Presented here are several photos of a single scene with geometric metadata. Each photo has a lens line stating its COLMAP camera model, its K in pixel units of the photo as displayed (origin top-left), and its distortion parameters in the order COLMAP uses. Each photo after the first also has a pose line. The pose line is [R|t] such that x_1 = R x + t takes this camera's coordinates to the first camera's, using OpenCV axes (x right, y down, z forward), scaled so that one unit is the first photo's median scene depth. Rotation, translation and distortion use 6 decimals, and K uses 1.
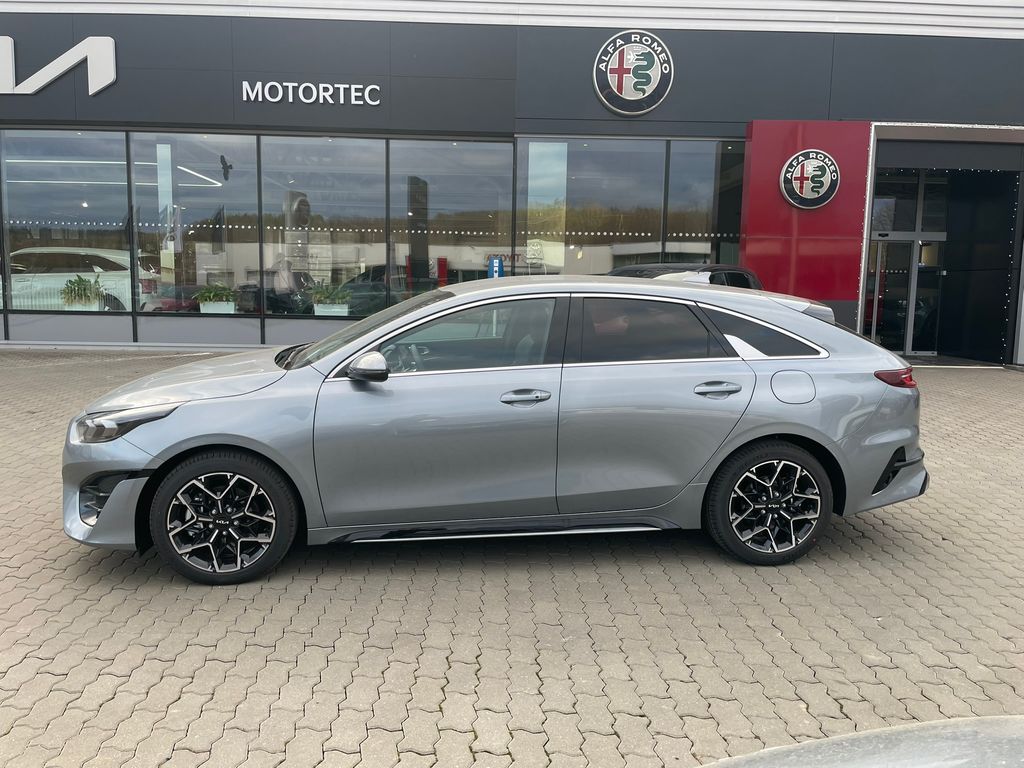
lens RADIAL K [[785.3, 0, 506.4], [0, 785.3, 386.9], [0, 0, 1]] dist [0.086899, -0.112628]
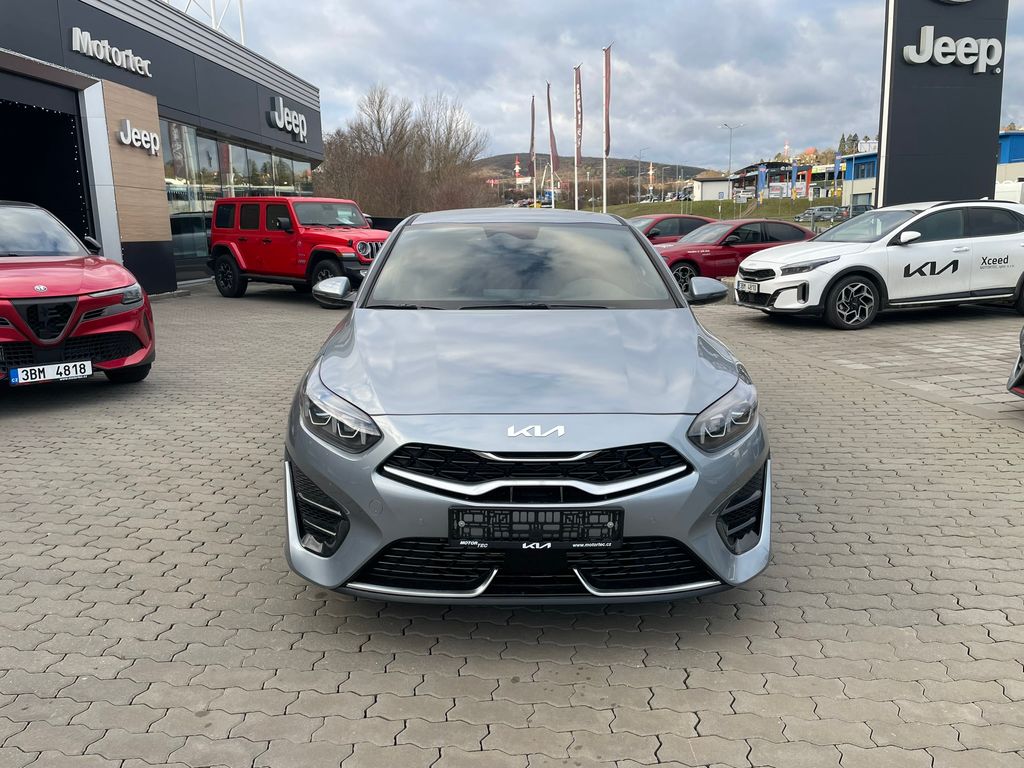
lens RADIAL K [[778.3, 0, 516.9], [0, 778.3, 379.1], [0, 0, 1]] dist [0.081776, -0.101629]
pose [[0.084644, -0.207863, 0.974489, -1.143110], [0.152859, 0.969131, 0.193442, -0.139210], [-0.984616, 0.132586, 0.113805, 1.049810]]
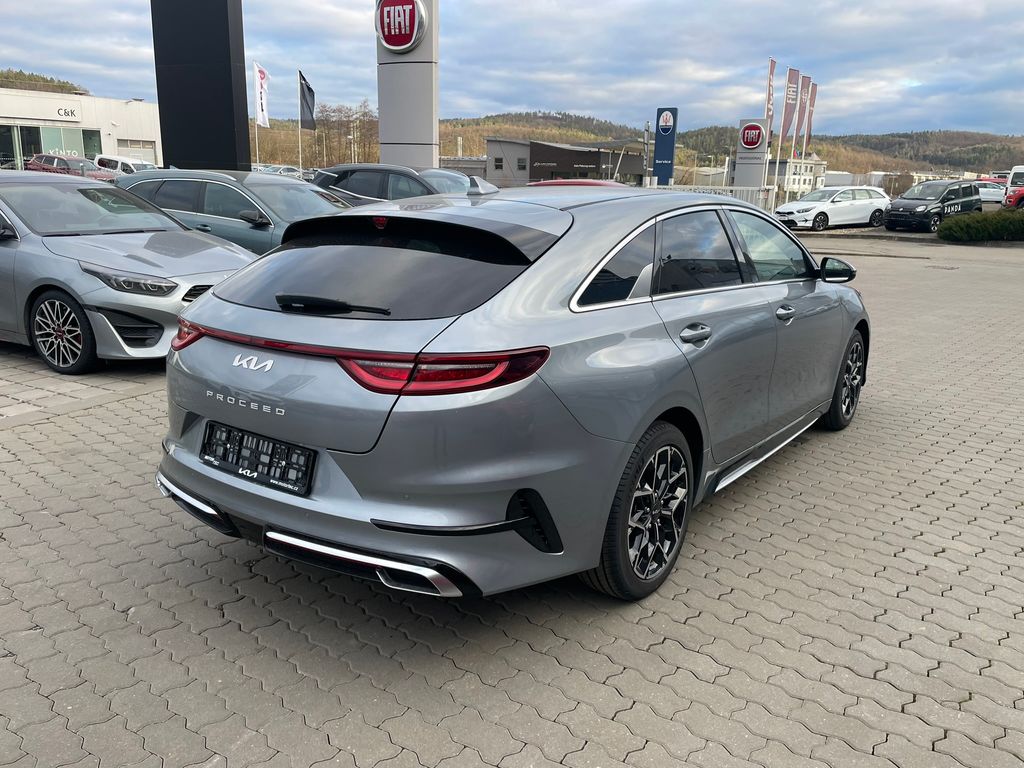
lens RADIAL K [[772.3, 0, 514.0], [0, 772.3, 374.1], [0, 0, 1]] dist [0.089570, -0.113440]
pose [[-0.684507, 0.146195, -0.714197, 0.857875], [-0.128695, 0.940066, 0.315775, -0.236985], [0.717557, 0.308064, -0.624667, 1.753544]]
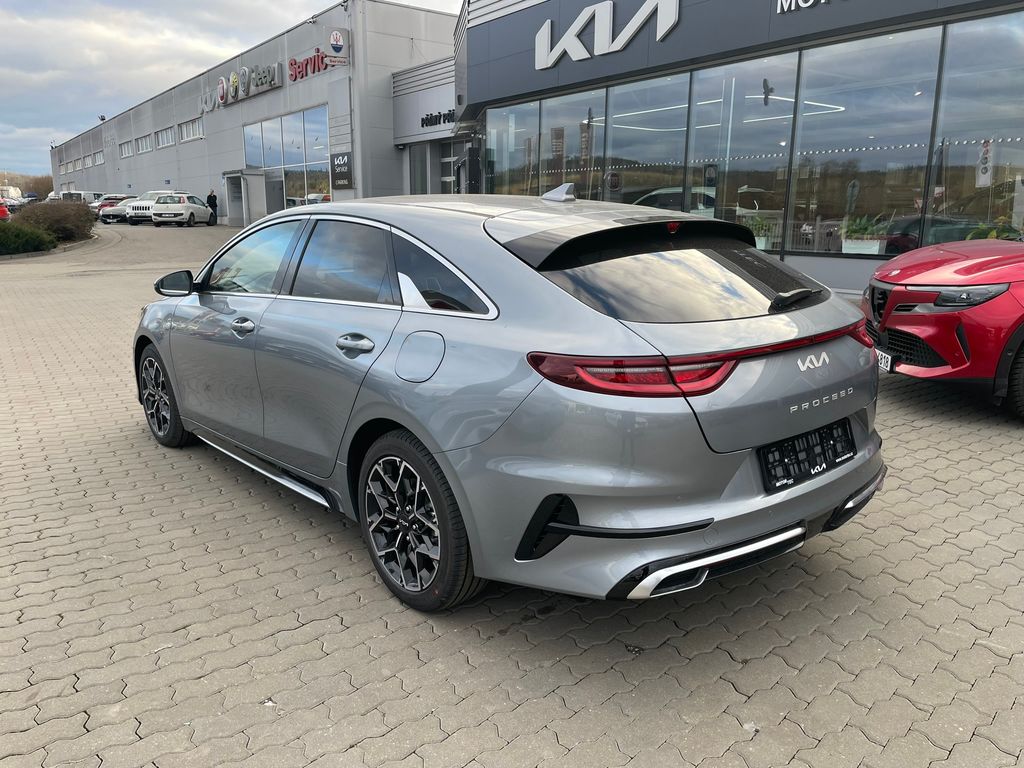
lens RADIAL K [[785.3, 0, 506.4], [0, 785.3, 386.9], [0, 0, 1]] dist [0.086899, -0.112628]
pose [[0.551444, 0.166465, -0.817435, 0.947299], [-0.104966, 0.985946, 0.129971, -0.068125], [0.827582, 0.014132, 0.561167, 0.691825]]
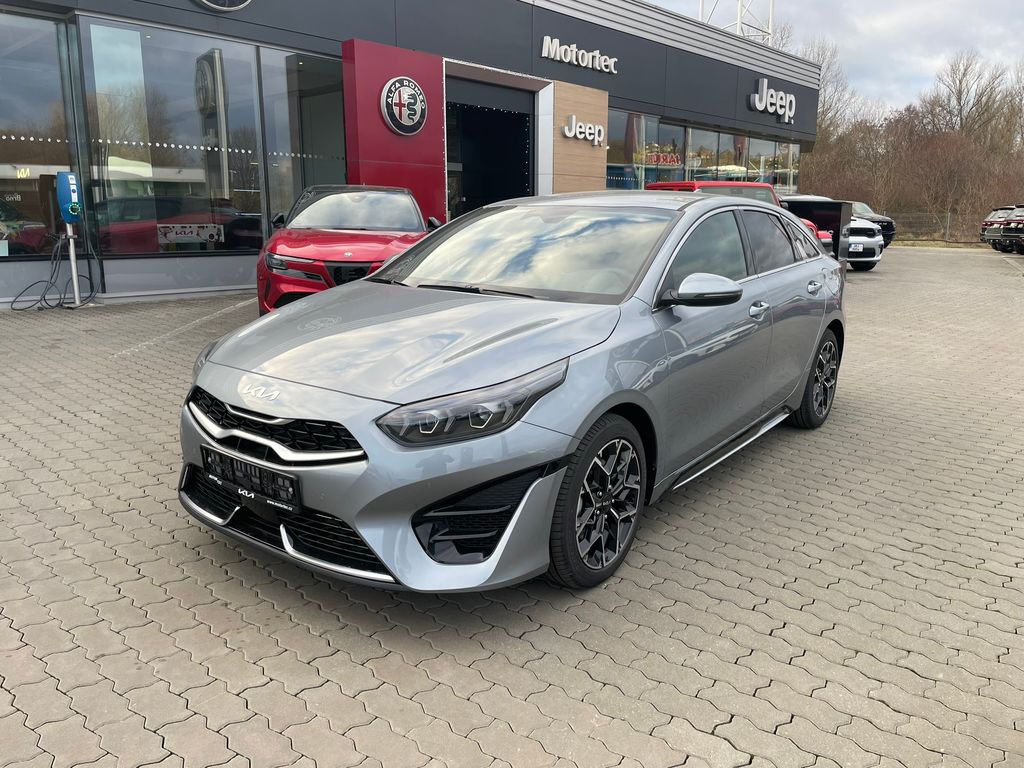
lens RADIAL K [[780.7, 0, 505.1], [0, 780.7, 380.1], [0, 0, 1]] dist [0.087743, -0.114910]
pose [[0.694231, -0.160988, 0.701517, -0.888551], [0.105081, 0.986891, 0.122487, -0.052145], [-0.712040, -0.011318, 0.702047, 0.491843]]
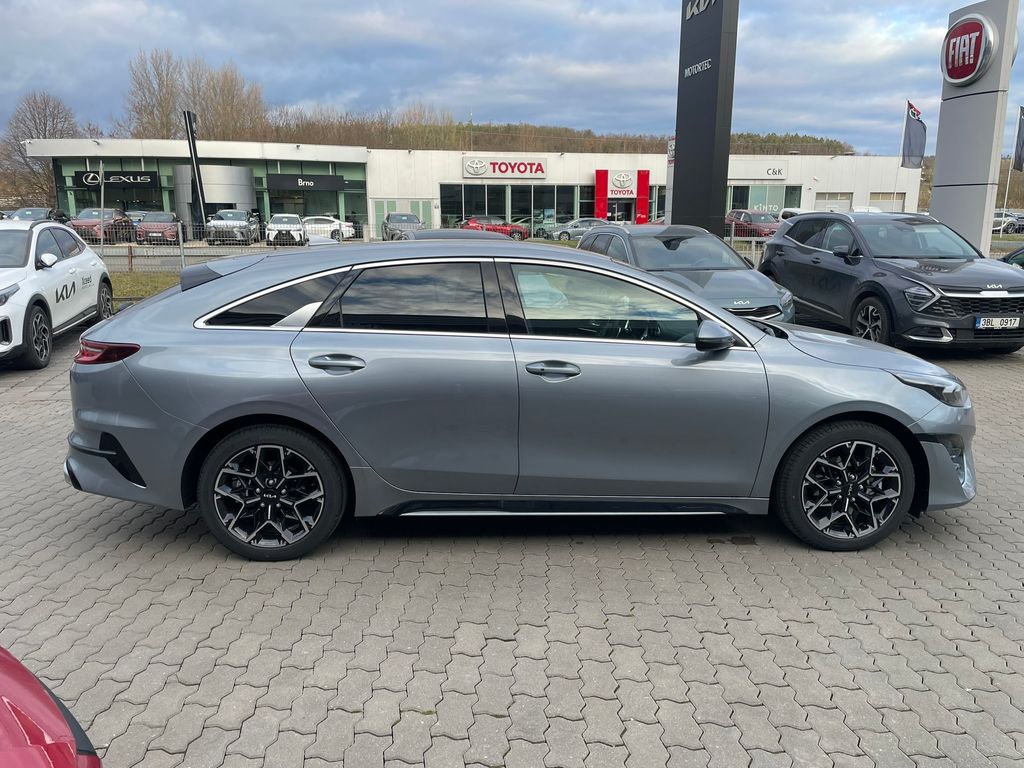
lens RADIAL K [[772.3, 0, 514.0], [0, 772.3, 374.1], [0, 0, 1]] dist [0.089570, -0.113440]
pose [[-0.998793, -0.026008, 0.041660, -0.021357], [-0.011193, 0.946492, 0.322534, -0.333812], [-0.047819, 0.321679, -0.945641, 2.222359]]
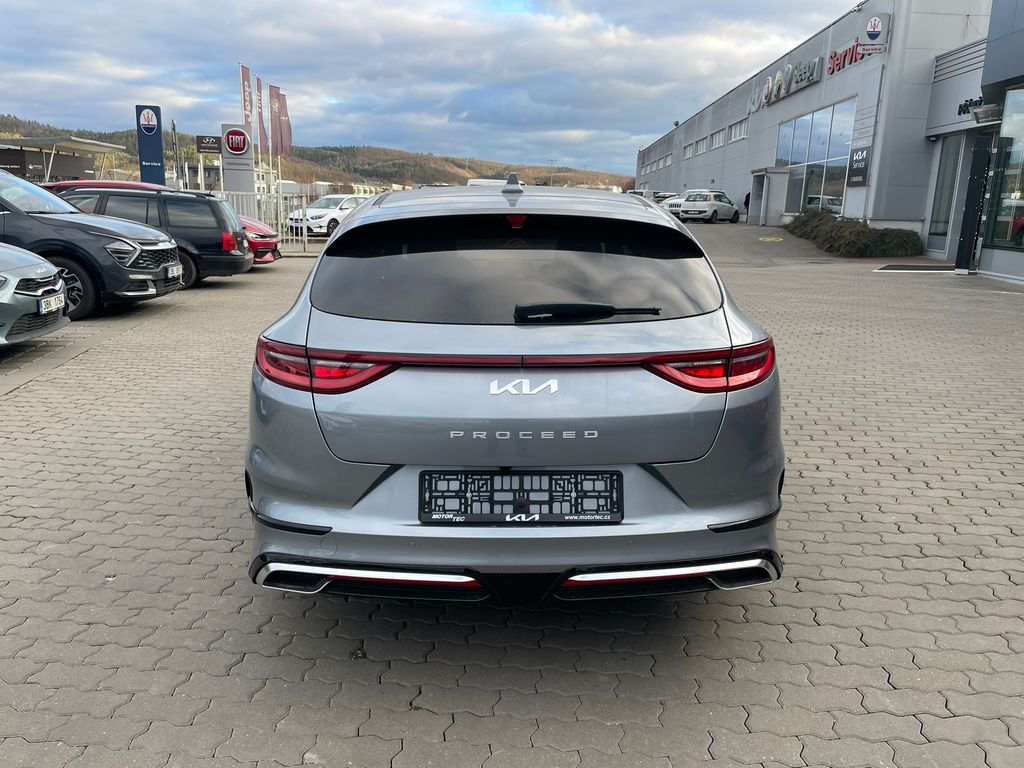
lens RADIAL K [[780.7, 0, 505.1], [0, 780.7, 380.1], [0, 0, 1]] dist [0.087743, -0.114910]
pose [[-0.101302, 0.201991, -0.974134, 1.060731], [-0.160067, 0.963105, 0.216350, -0.143593], [0.981894, 0.177843, -0.065232, 1.258372]]
